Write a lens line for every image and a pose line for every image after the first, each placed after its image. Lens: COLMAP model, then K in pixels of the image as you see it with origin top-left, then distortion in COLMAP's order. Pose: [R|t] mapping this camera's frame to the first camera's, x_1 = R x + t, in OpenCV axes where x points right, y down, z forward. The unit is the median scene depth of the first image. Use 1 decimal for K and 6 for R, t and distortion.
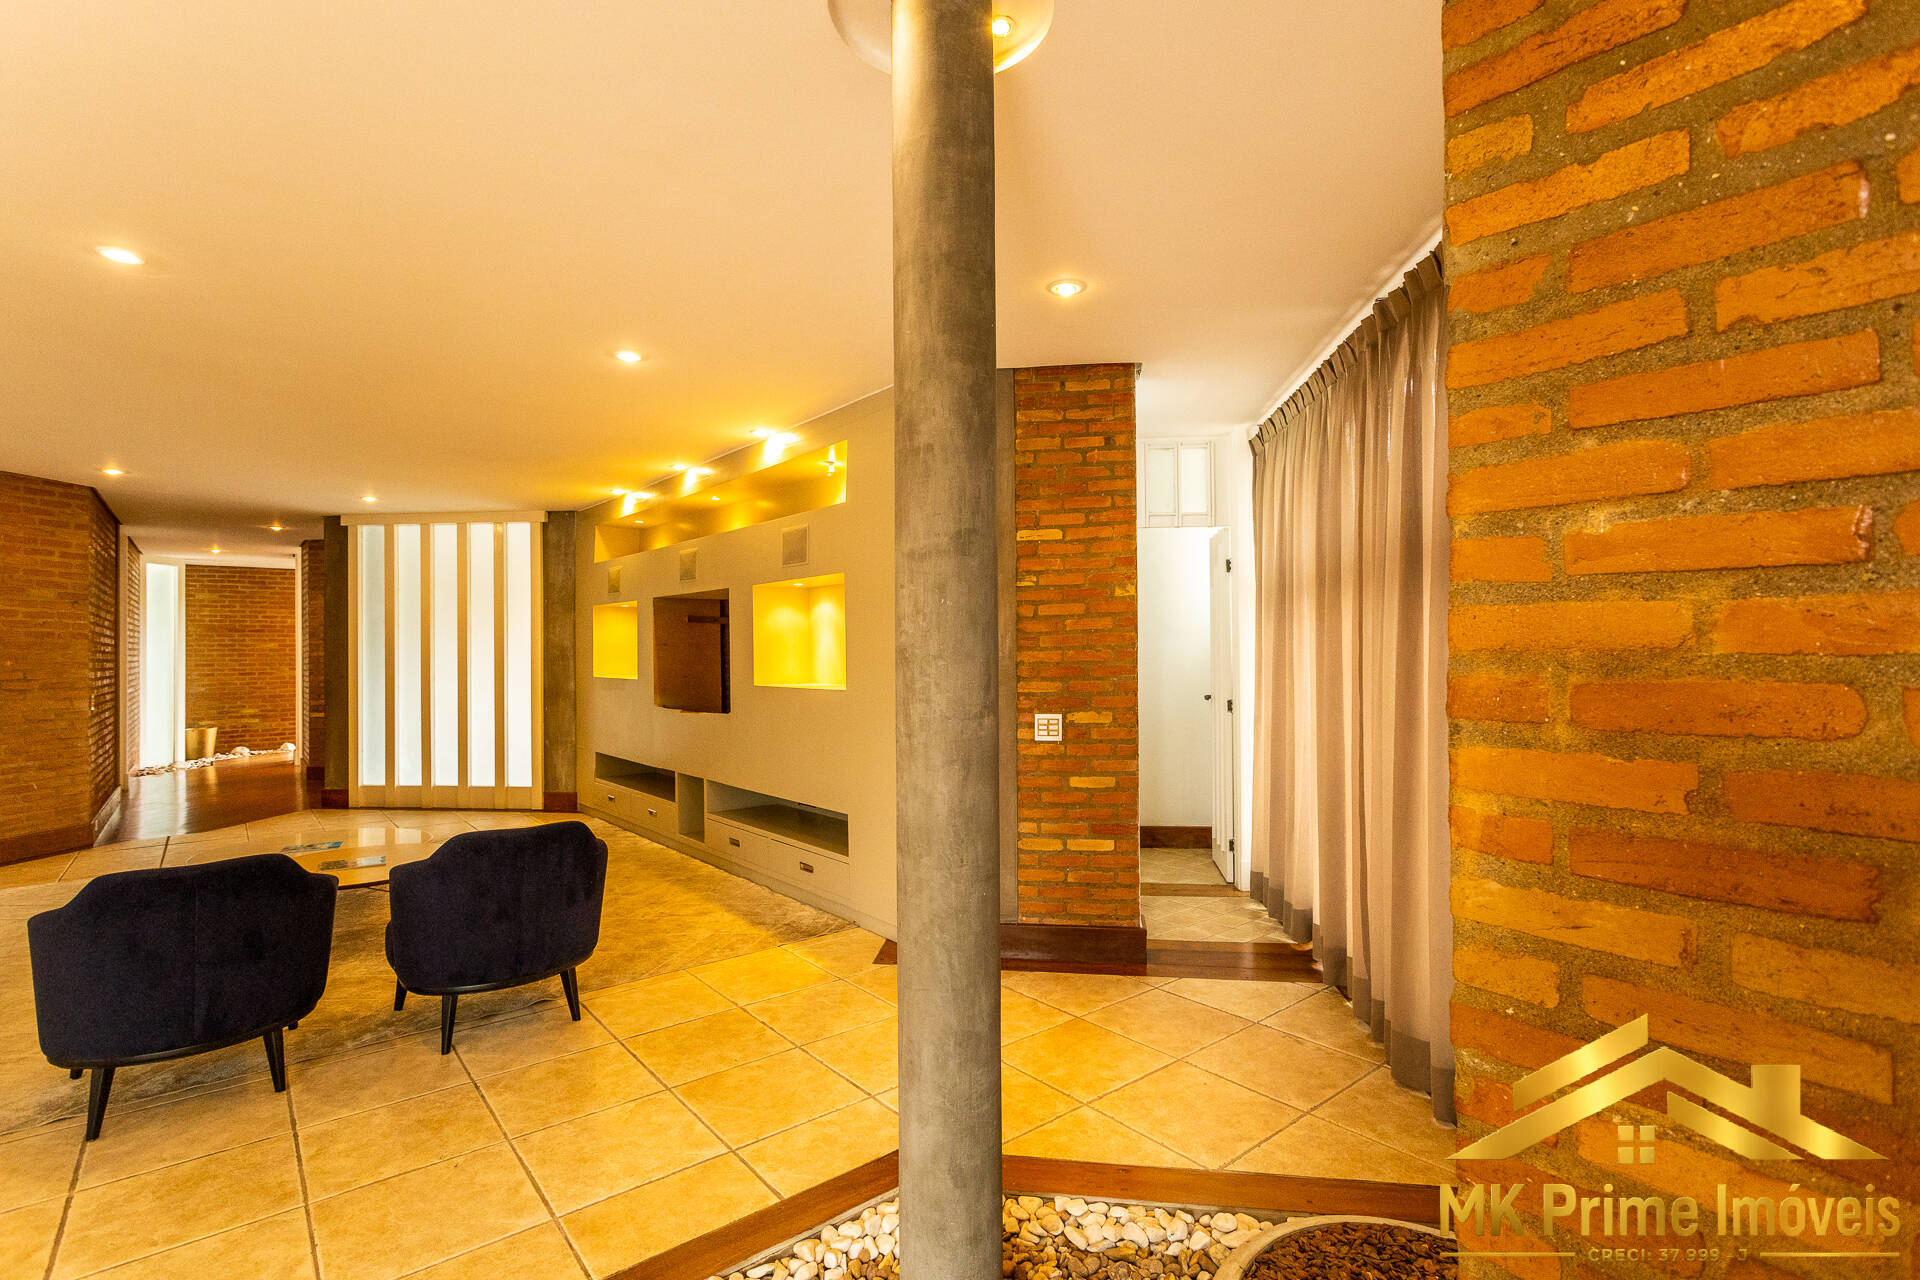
lens RADIAL K [[912.5, 0, 959.0], [0, 912.5, 649.5], [0, 0, 1]] dist [0.006238, 0.000223]
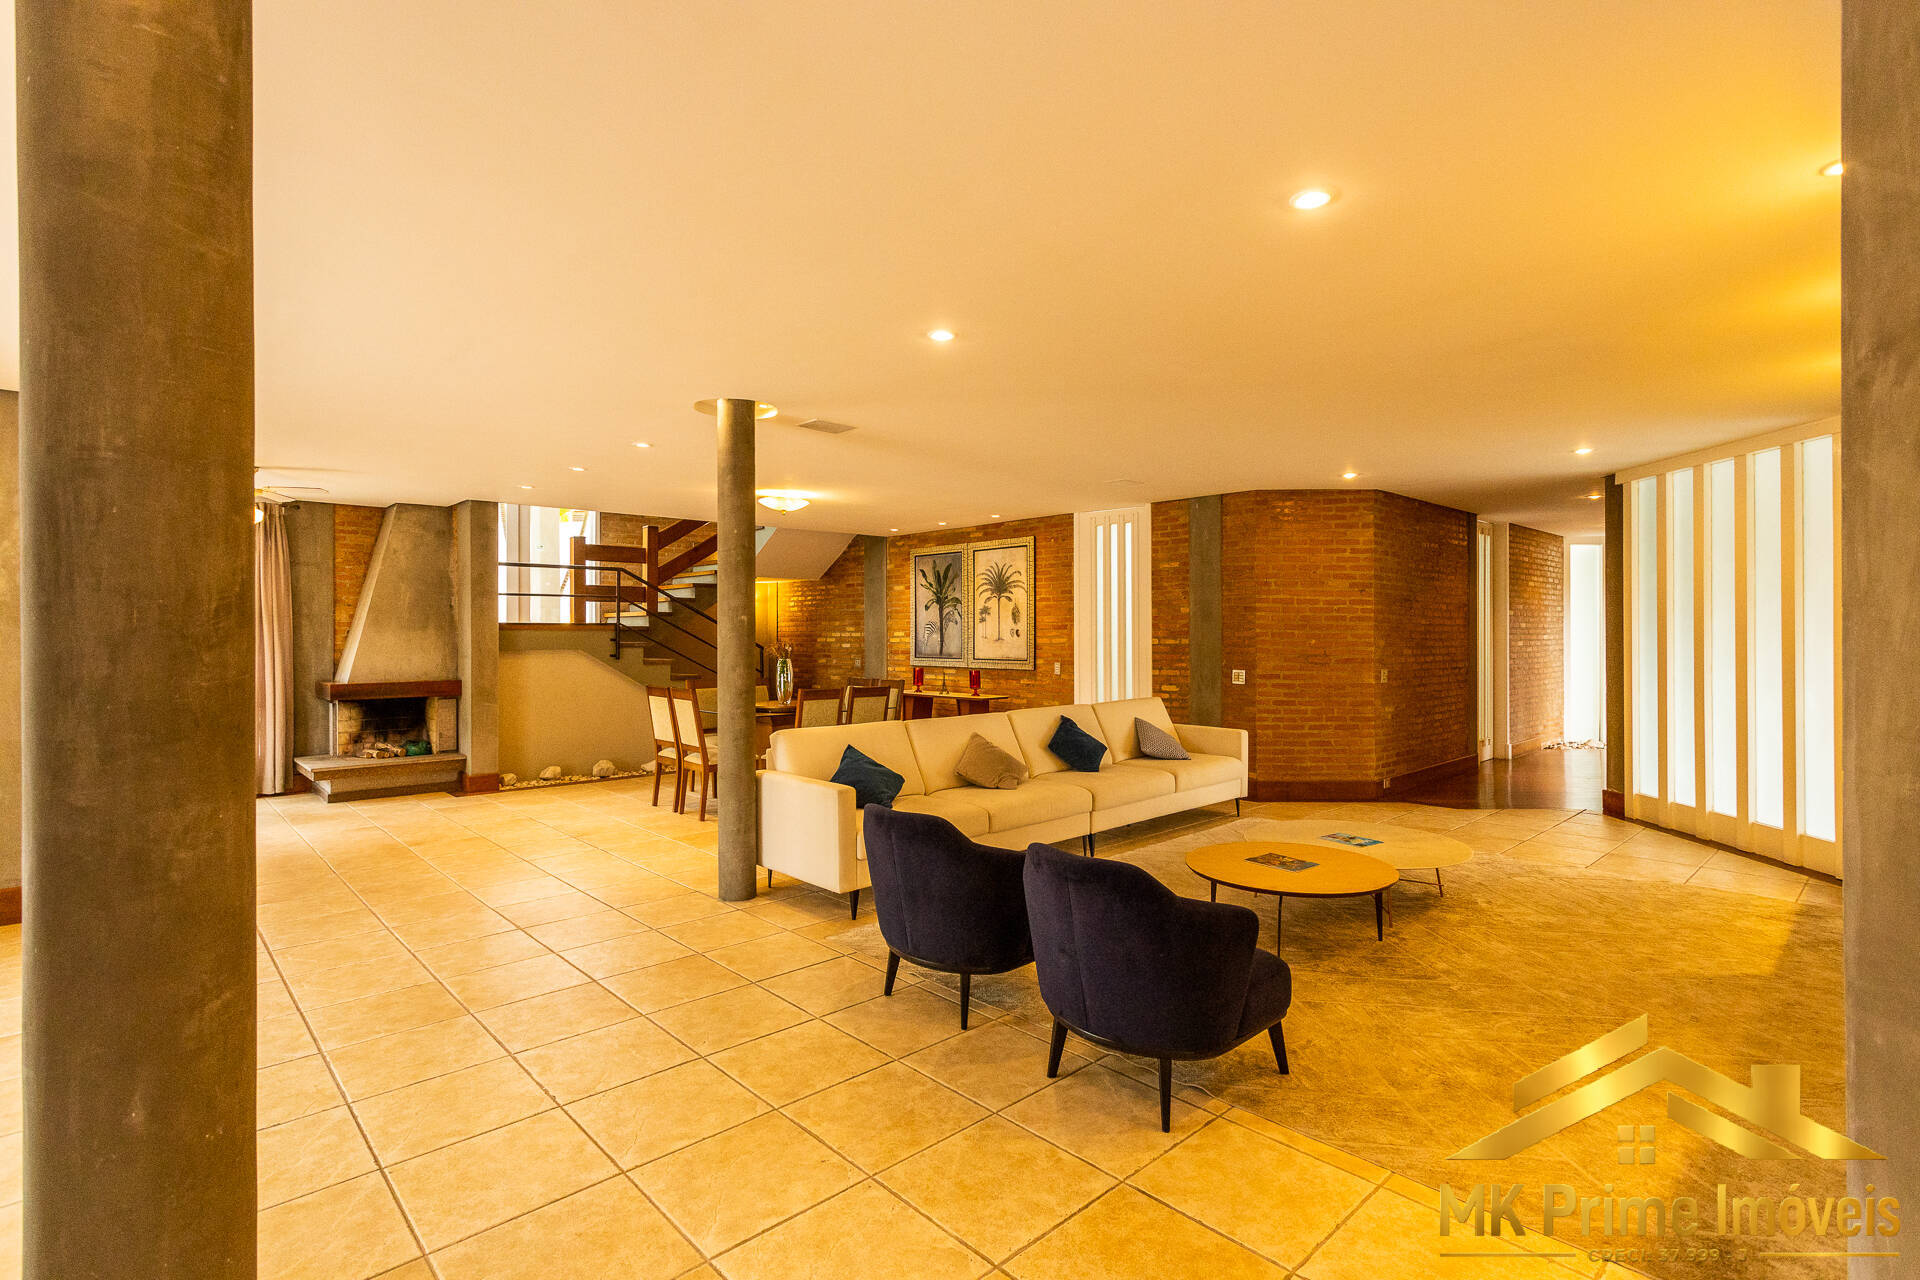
lens RADIAL K [[912.5, 0, 958.3], [0, 912.5, 633.7], [0, 0, 1]] dist [0.006238, 0.000223]
pose [[0.061795, 0.005668, -0.998073, 0.174333], [0.004788, 0.999971, 0.005975, -0.005653], [0.998077, -0.005148, 0.061766, 0.422707]]
